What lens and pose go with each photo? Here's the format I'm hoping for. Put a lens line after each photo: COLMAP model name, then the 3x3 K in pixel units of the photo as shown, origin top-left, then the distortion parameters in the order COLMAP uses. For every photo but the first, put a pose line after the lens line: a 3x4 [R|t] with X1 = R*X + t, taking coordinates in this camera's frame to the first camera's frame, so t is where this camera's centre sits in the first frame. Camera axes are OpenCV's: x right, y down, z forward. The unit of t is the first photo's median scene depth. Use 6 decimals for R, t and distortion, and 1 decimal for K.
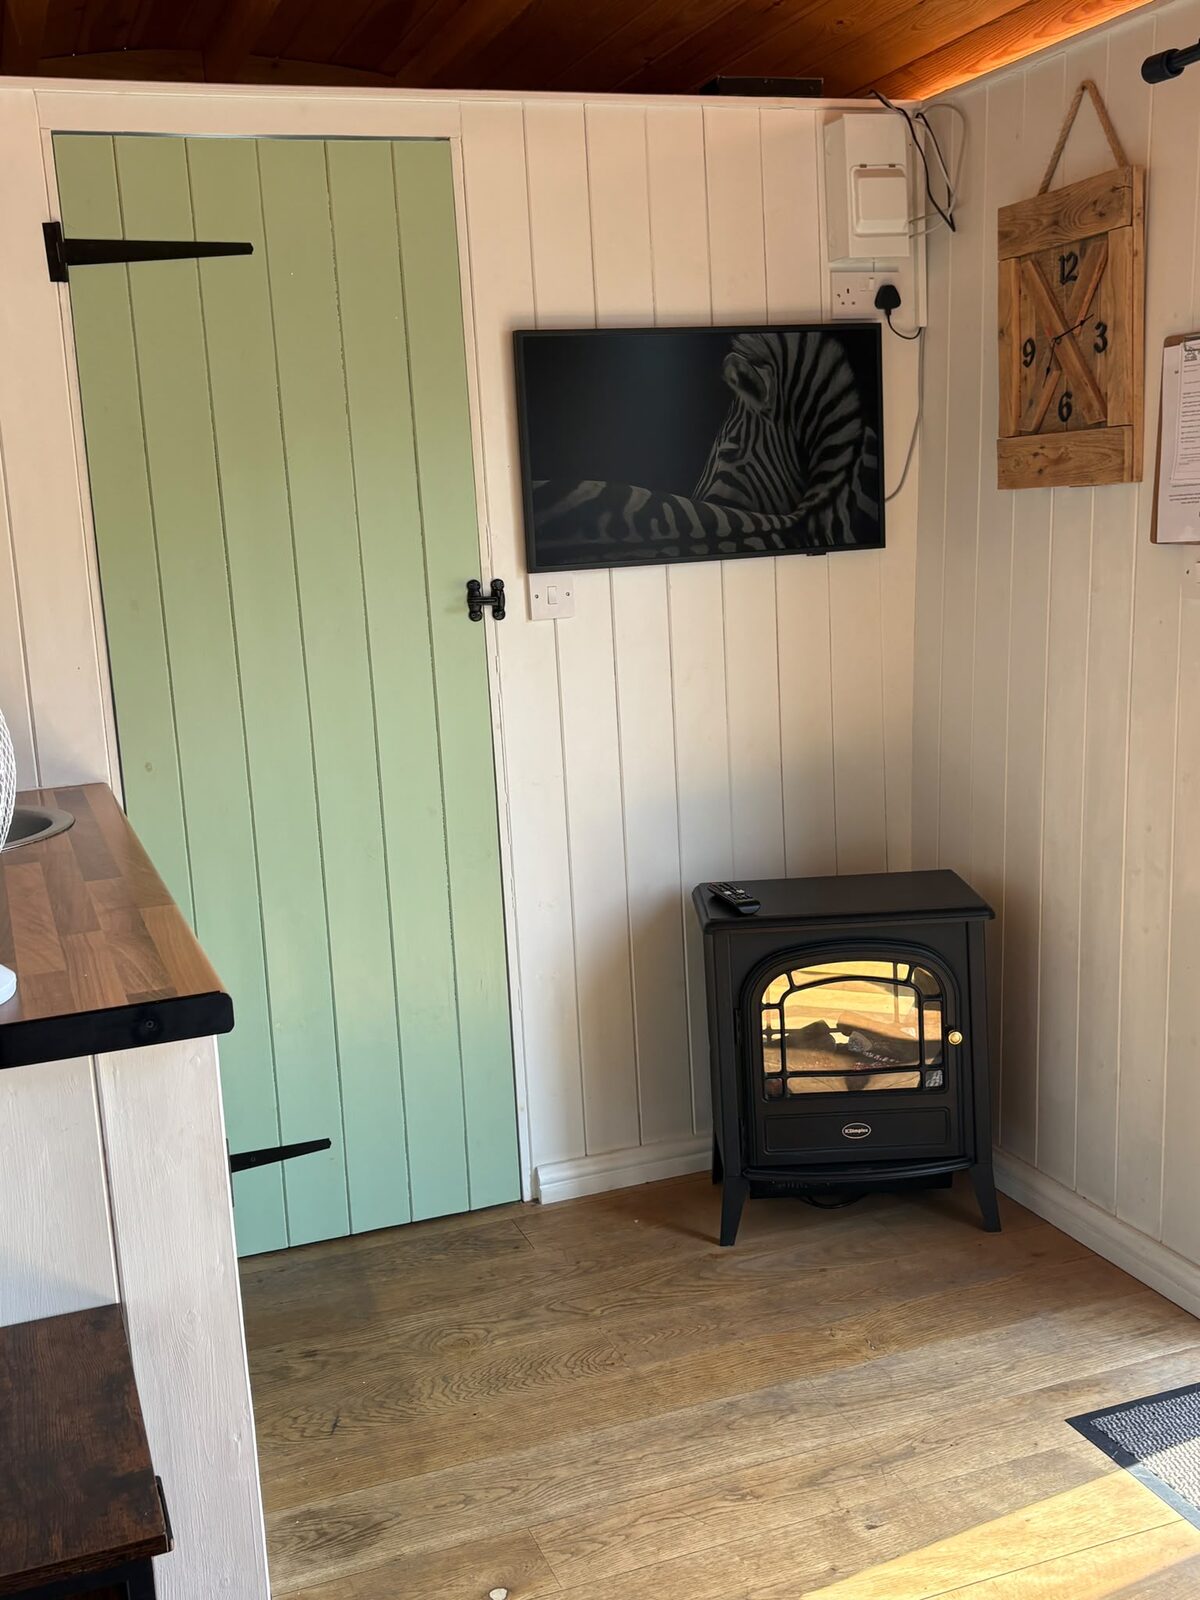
lens RADIAL K [[1689.2, 0, 600.0], [0, 1689.2, 800.0], [0, 0, 1]] dist [-0.003102, 0.024481]
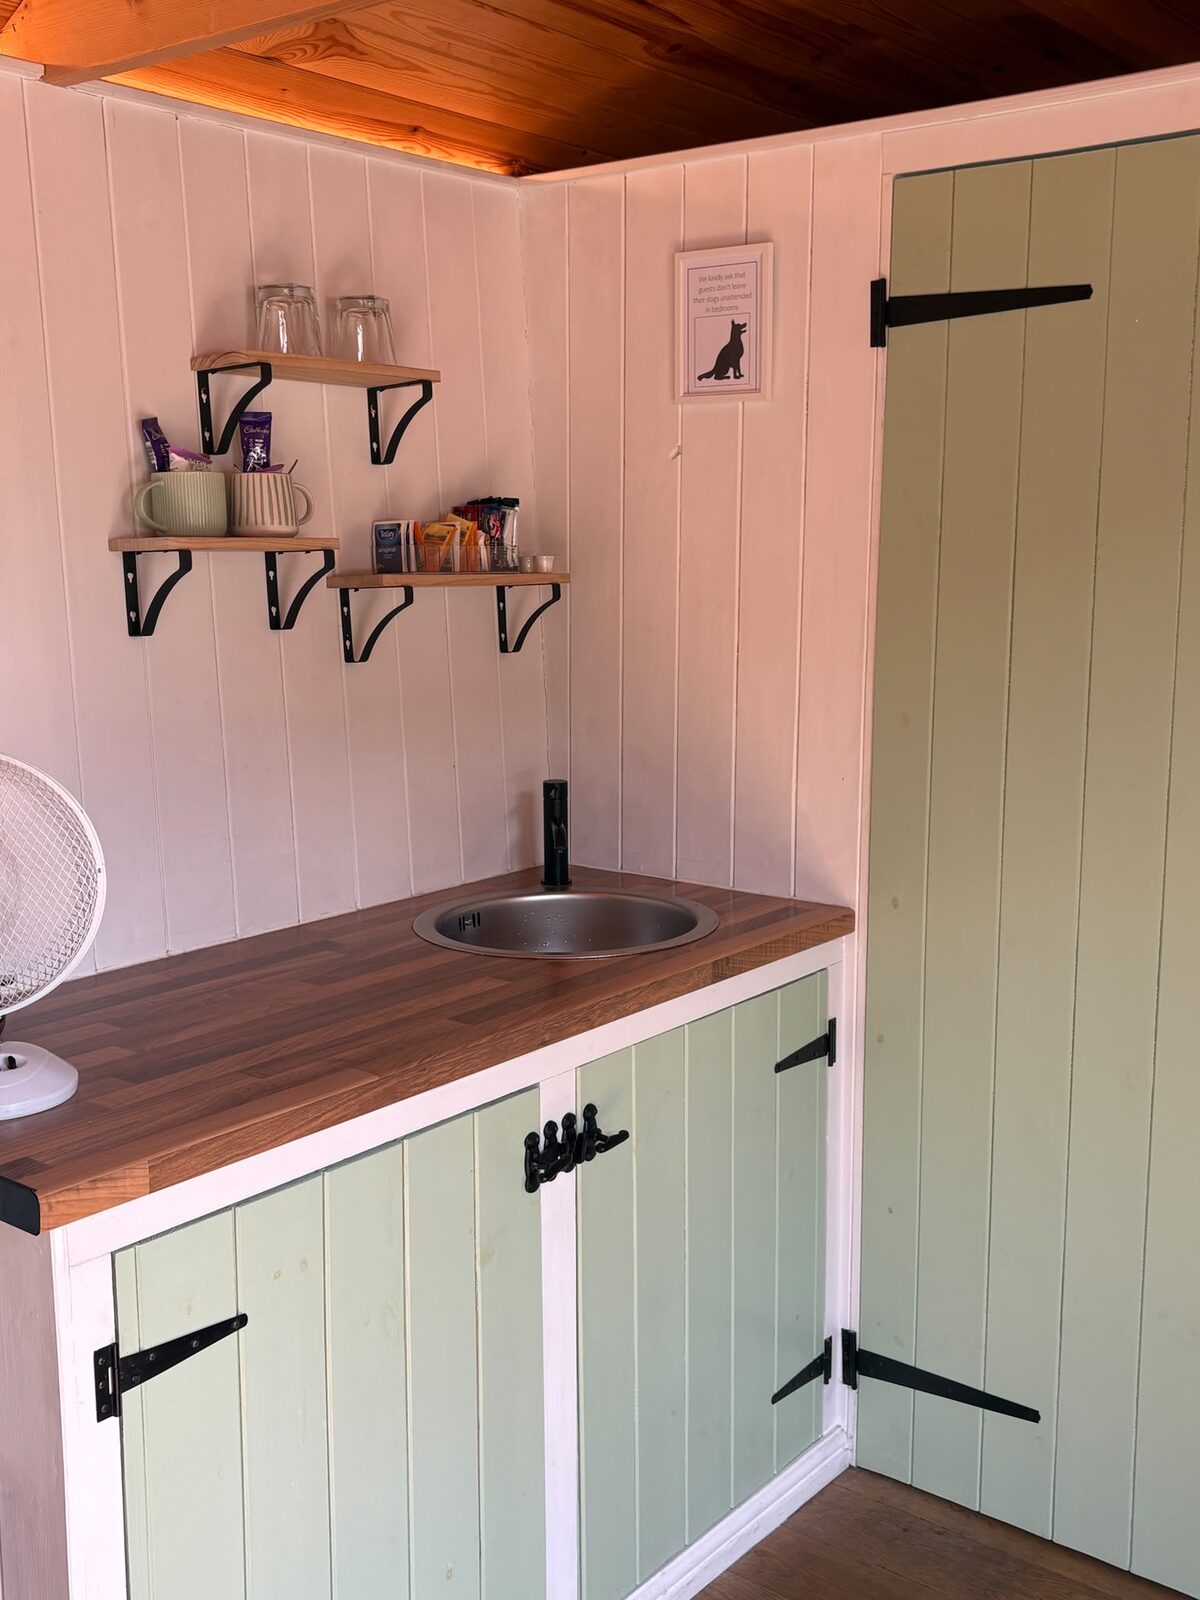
lens RADIAL K [[1689.2, 0, 600.0], [0, 1689.2, 800.0], [0, 0, 1]] dist [-0.003102, 0.024481]
pose [[0.522905, 0.186277, -0.831788, 0.381878], [-0.179448, 0.978017, 0.106214, -0.143036], [0.833288, 0.093723, 0.544837, 0.422026]]
